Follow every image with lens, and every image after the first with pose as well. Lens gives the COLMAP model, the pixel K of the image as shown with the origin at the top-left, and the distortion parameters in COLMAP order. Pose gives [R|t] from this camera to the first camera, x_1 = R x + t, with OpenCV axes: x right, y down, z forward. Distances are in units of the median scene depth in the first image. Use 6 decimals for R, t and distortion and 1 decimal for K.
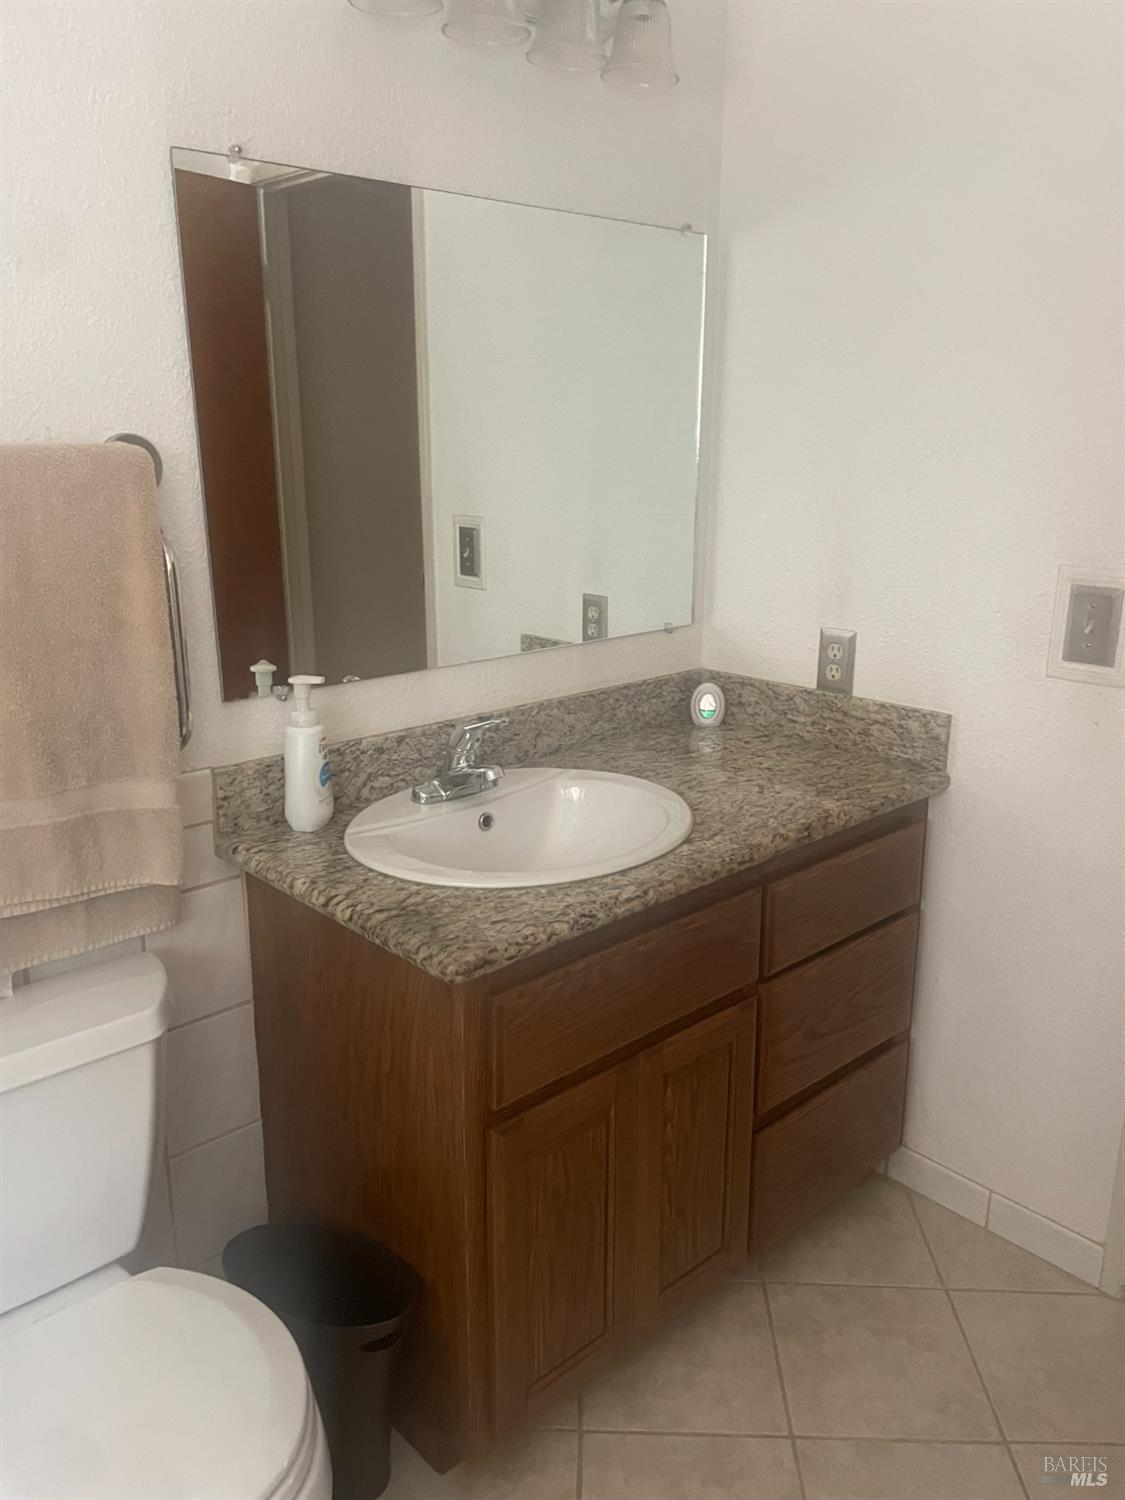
lens RADIAL K [[1138.3, 0, 558.3], [0, 1138.3, 747.2], [0, 0, 1]] dist [0.087404, -0.112139]
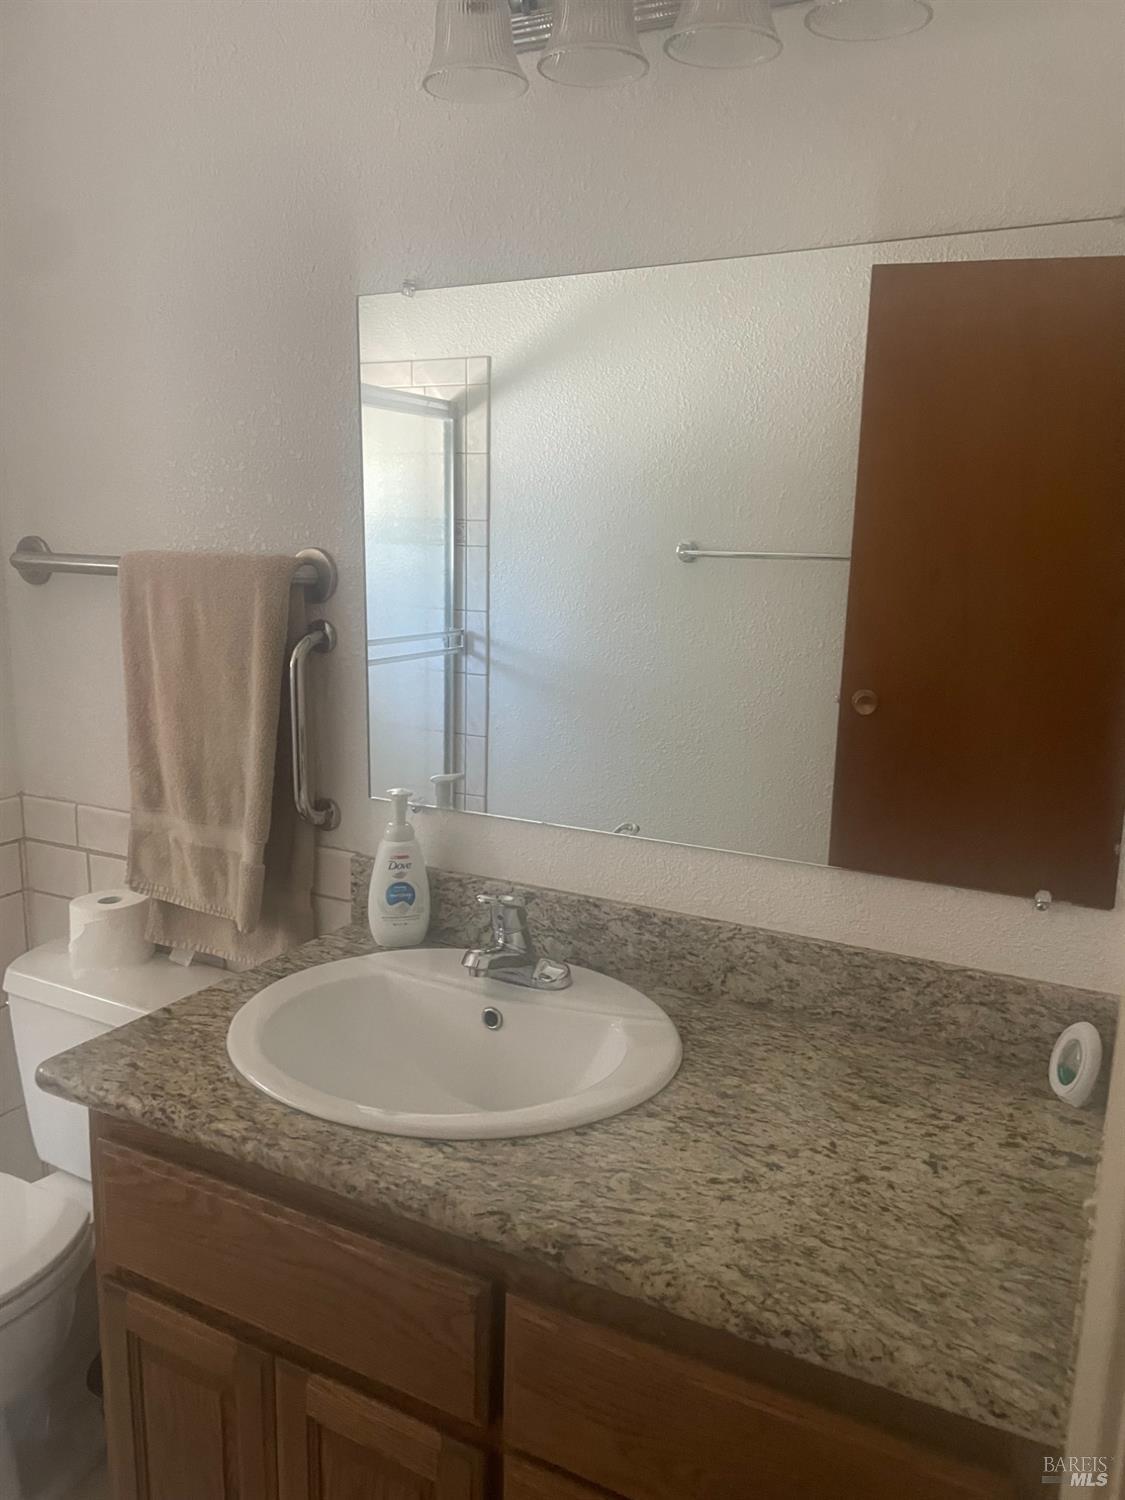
lens RADIAL K [[1138.3, 0, 558.2], [0, 1138.3, 749.7], [0, 0, 1]] dist [0.087404, -0.112139]
pose [[0.327717, 0.184985, -0.926489, 0.642825], [-0.268393, 0.958470, 0.096435, -0.200803], [0.905851, 0.217060, 0.363756, 0.675679]]
